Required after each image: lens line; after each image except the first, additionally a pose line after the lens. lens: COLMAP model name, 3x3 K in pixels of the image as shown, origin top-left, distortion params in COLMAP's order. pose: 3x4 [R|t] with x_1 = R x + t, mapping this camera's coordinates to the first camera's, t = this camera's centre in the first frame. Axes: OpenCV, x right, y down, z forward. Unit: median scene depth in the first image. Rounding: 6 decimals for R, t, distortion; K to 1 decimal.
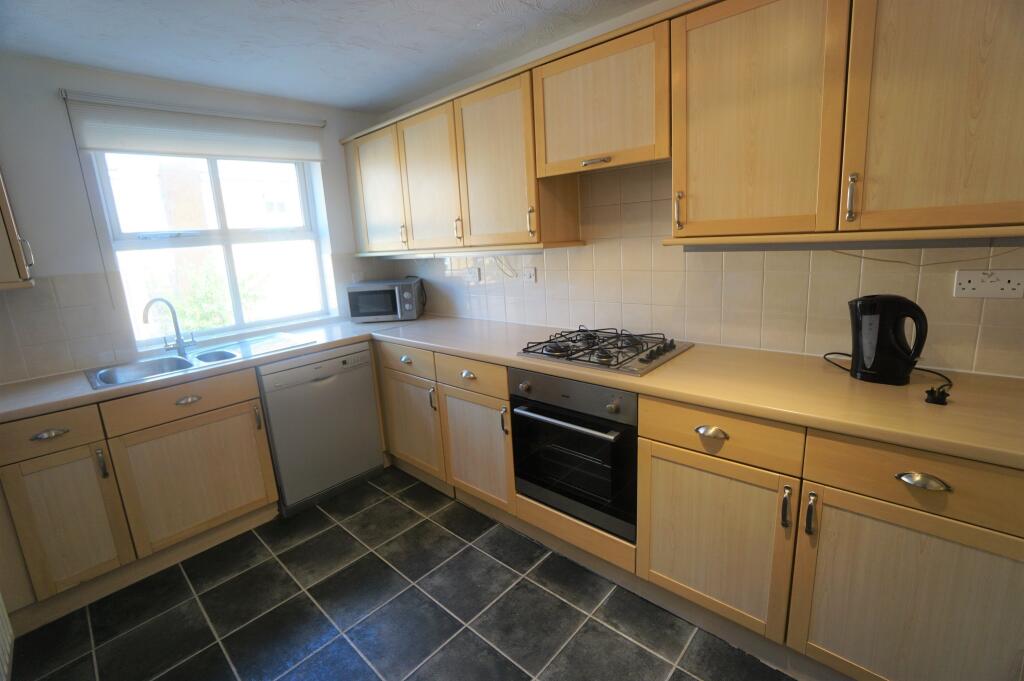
lens RADIAL K [[446.4, 0, 510.1], [0, 446.4, 330.0], [0, 0, 1]] dist [-0.069599, 0.022932]
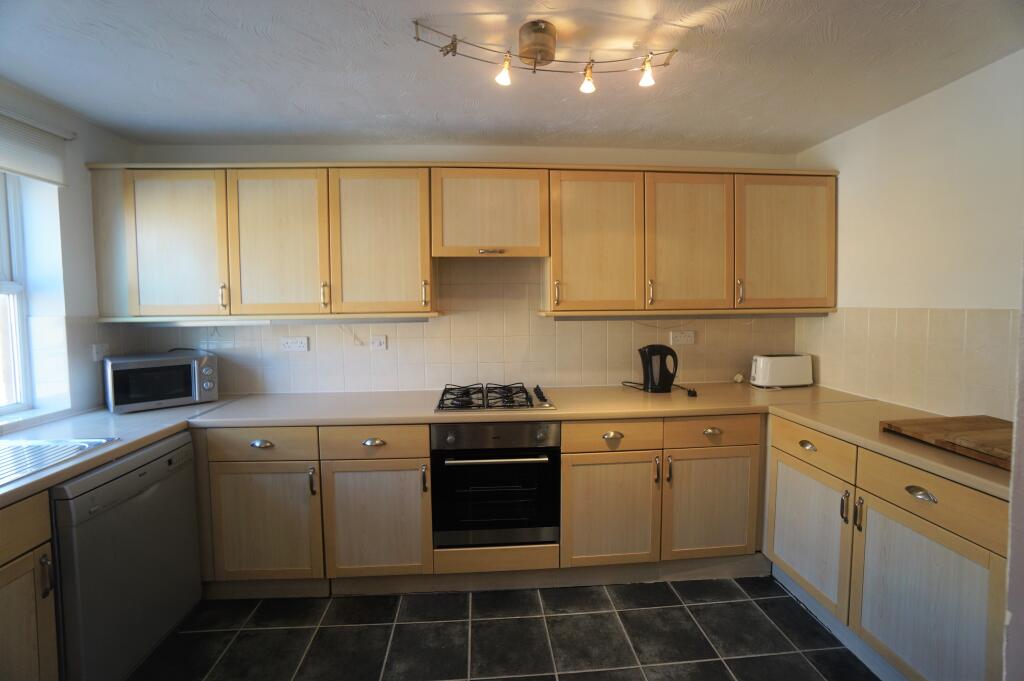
lens RADIAL K [[446.4, 0, 510.1], [0, 446.4, 330.0], [0, 0, 1]] dist [-0.069599, 0.022932]
pose [[0.688346, 0.011051, 0.725298, -0.644189], [0.115315, 0.985501, -0.124456, 0.014467], [-0.716158, 0.169307, 0.677092, 0.099877]]
